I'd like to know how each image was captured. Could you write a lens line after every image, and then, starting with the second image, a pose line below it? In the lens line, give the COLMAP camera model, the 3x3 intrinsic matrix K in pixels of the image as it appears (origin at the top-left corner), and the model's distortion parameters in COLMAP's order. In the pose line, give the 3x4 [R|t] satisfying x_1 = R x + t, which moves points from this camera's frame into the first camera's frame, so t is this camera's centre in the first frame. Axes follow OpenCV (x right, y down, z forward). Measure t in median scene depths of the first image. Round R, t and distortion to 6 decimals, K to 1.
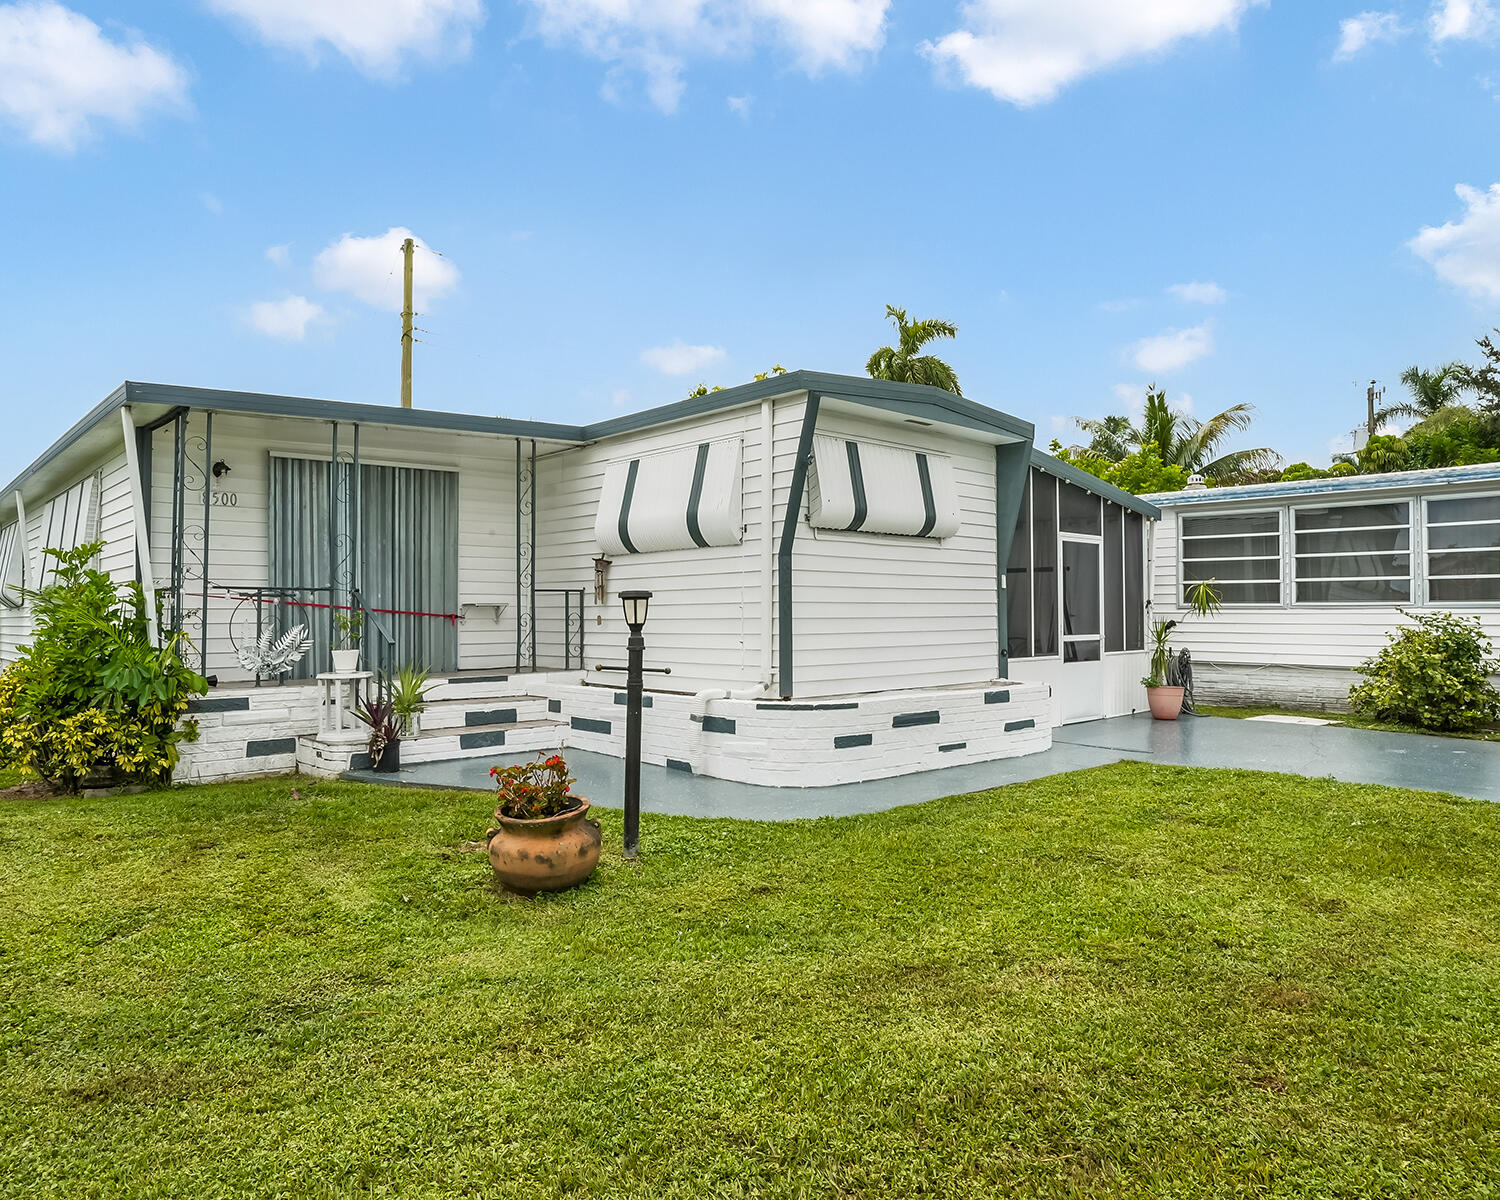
lens RADIAL K [[987.3, 0, 747.1], [0, 987.3, 606.5], [0, 0, 1]] dist [-0.010244, -0.000807]
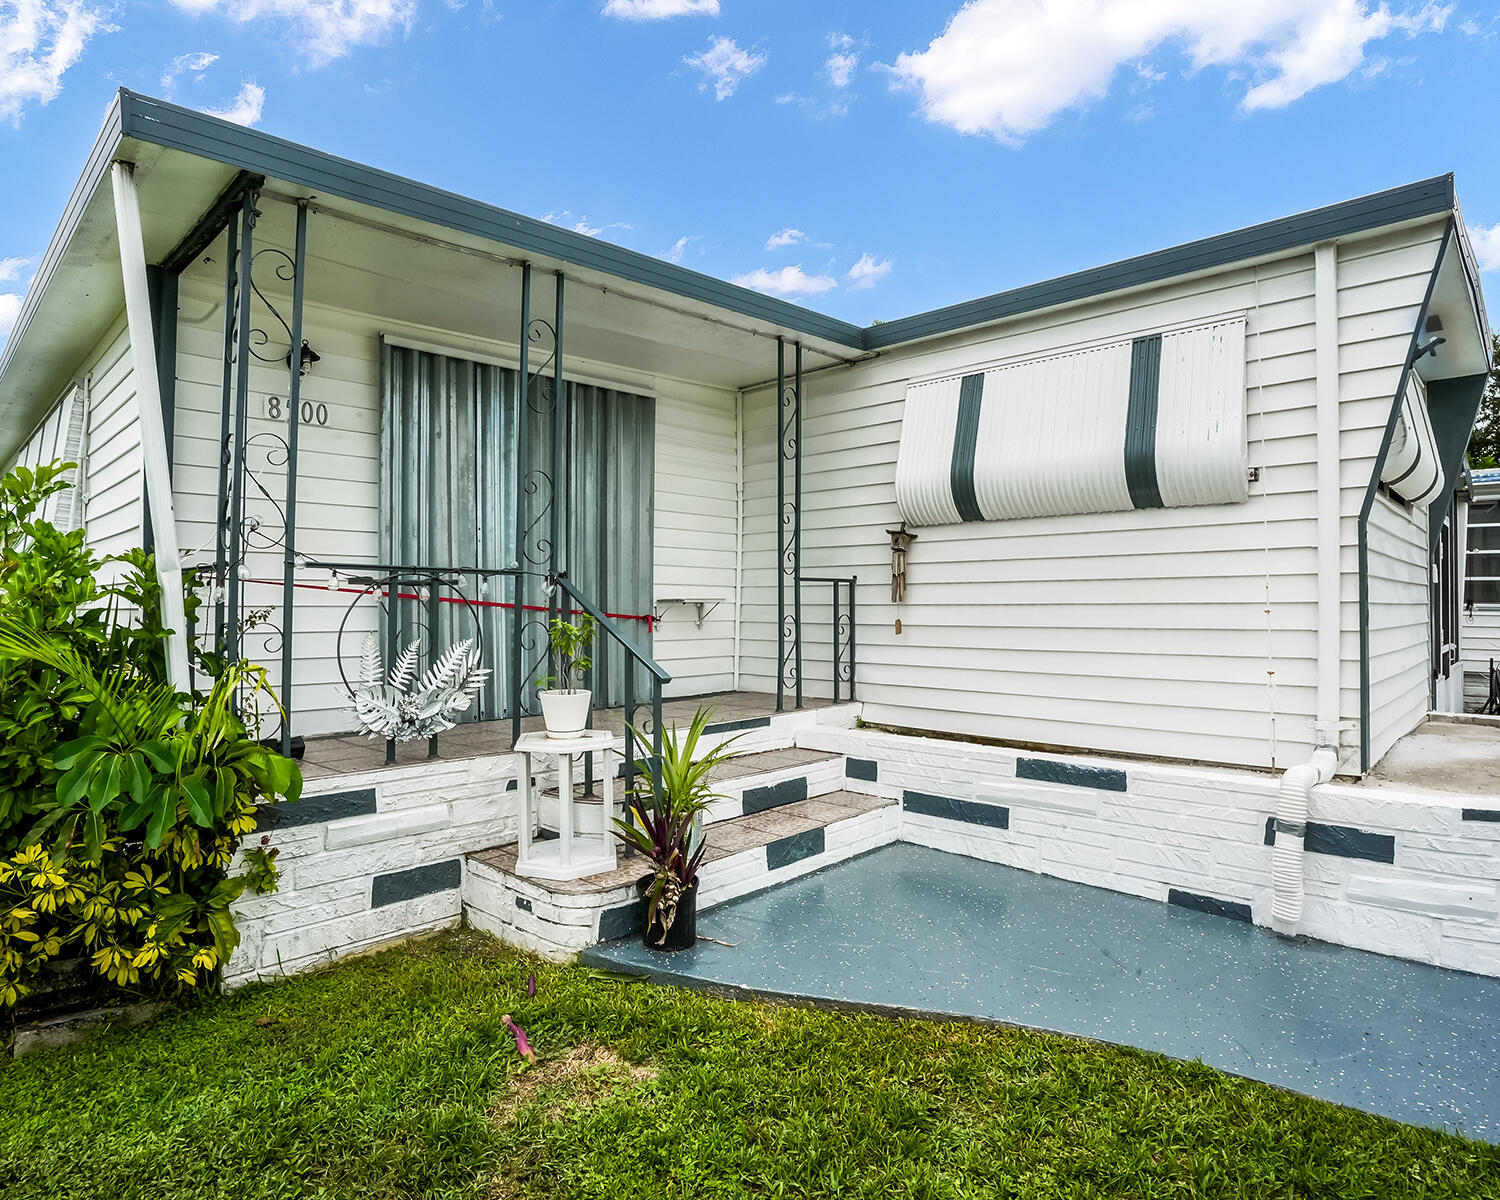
lens RADIAL K [[830.4, 0, 750.0], [0, 830.4, 600.0], [0, 0, 1]] dist [-0.057249, 0.021257]
pose [[0.996939, 0.007192, 0.077848, -0.338579], [-0.007365, 0.999971, 0.001932, -0.004389], [-0.077832, -0.002499, 0.996963, 0.554146]]
